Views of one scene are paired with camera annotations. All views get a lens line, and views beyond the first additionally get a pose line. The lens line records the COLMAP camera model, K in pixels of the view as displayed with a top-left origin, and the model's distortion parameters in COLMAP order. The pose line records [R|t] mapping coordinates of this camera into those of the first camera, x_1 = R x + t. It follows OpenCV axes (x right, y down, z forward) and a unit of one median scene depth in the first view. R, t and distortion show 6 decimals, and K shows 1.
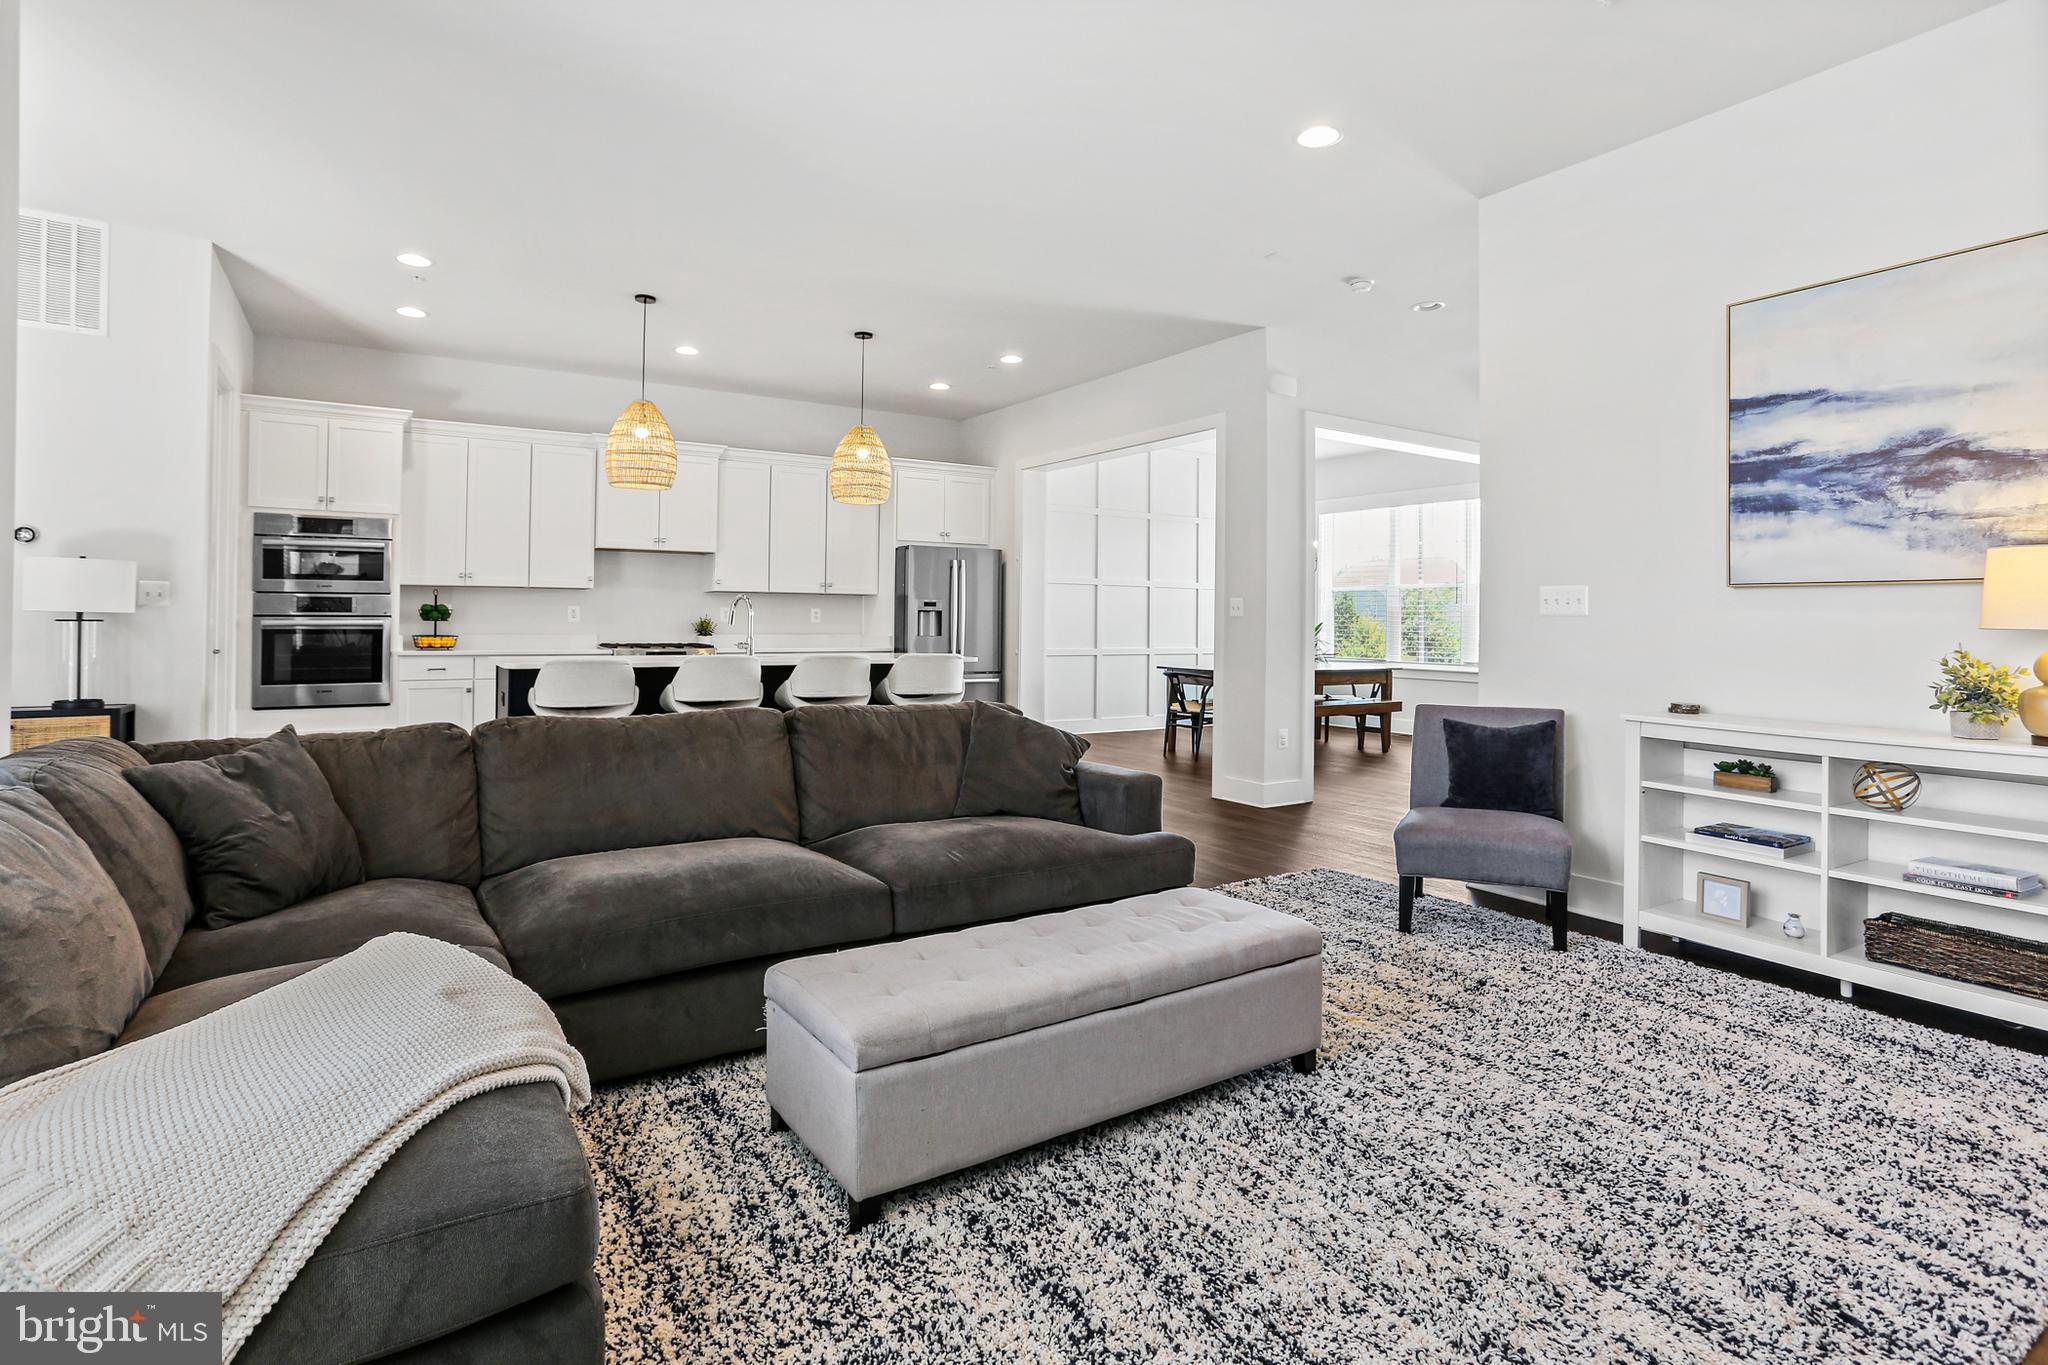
lens RADIAL K [[1010.2, 0, 1015.2], [0, 1010.2, 652.9], [0, 0, 1]] dist [-0.040228, 0.027747]
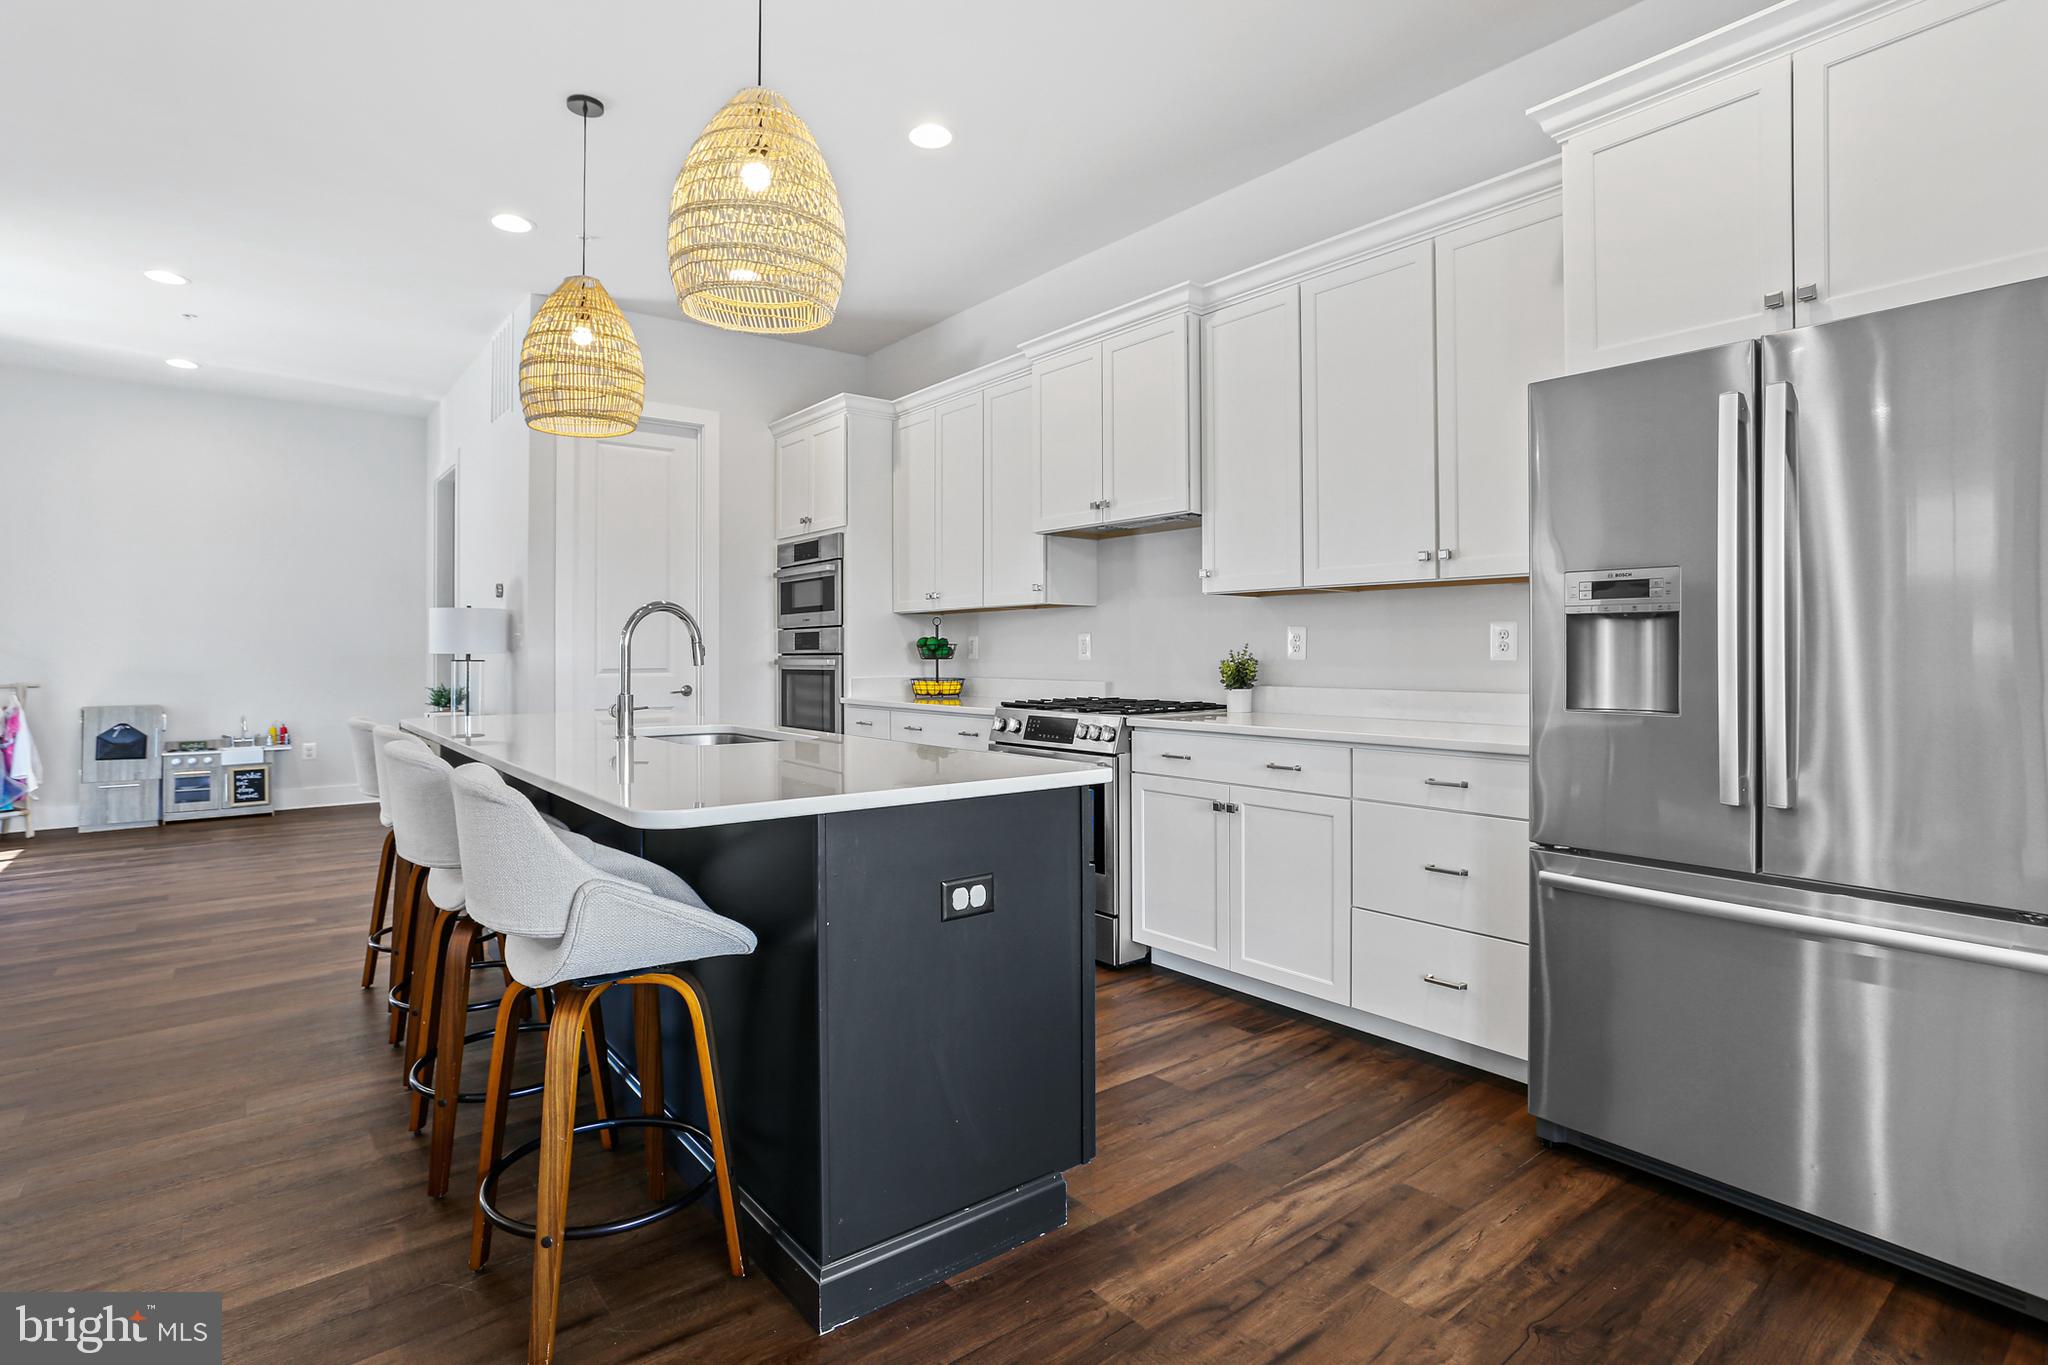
lens RADIAL K [[1010.2, 0, 1015.2], [0, 1010.2, 652.9], [0, 0, 1]] dist [-0.040228, 0.027747]
pose [[0.100205, -0.010250, -0.994914, 0.192287], [-0.027742, 0.999529, -0.013091, -0.030933], [0.994580, 0.028912, 0.099874, 1.054878]]
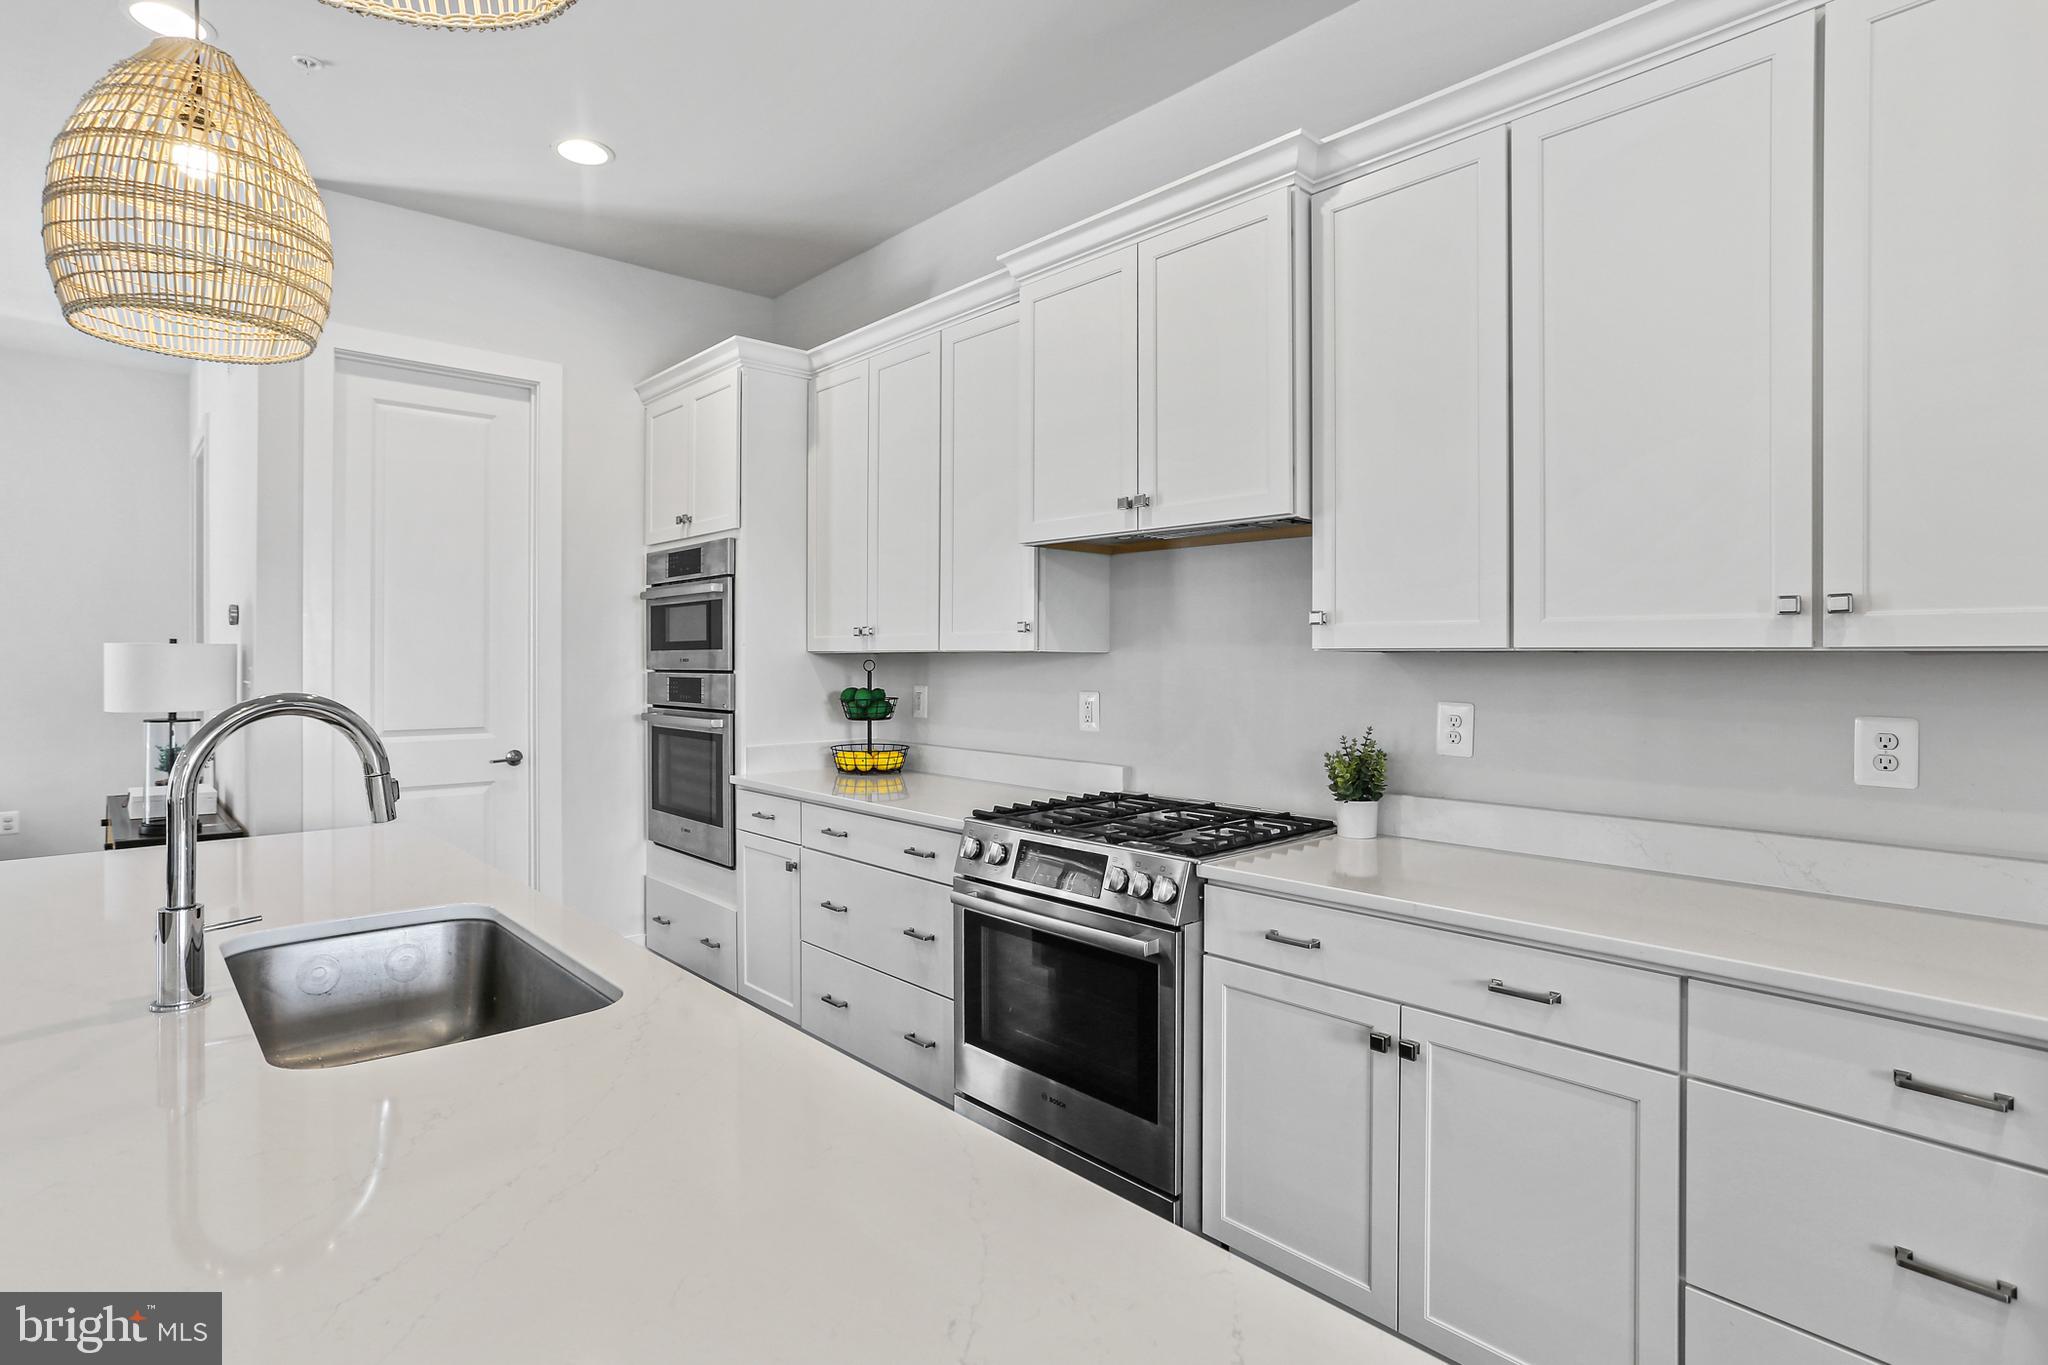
lens RADIAL K [[1038.0, 0, 997.9], [0, 1038.0, 670.8], [0, 0, 1]] dist [-0.012113, 0.000577]
pose [[0.153148, 0.002943, -0.988199, -0.026760], [-0.033985, 0.999420, -0.002290, -0.063237], [0.987619, 0.033935, 0.153159, 1.054430]]
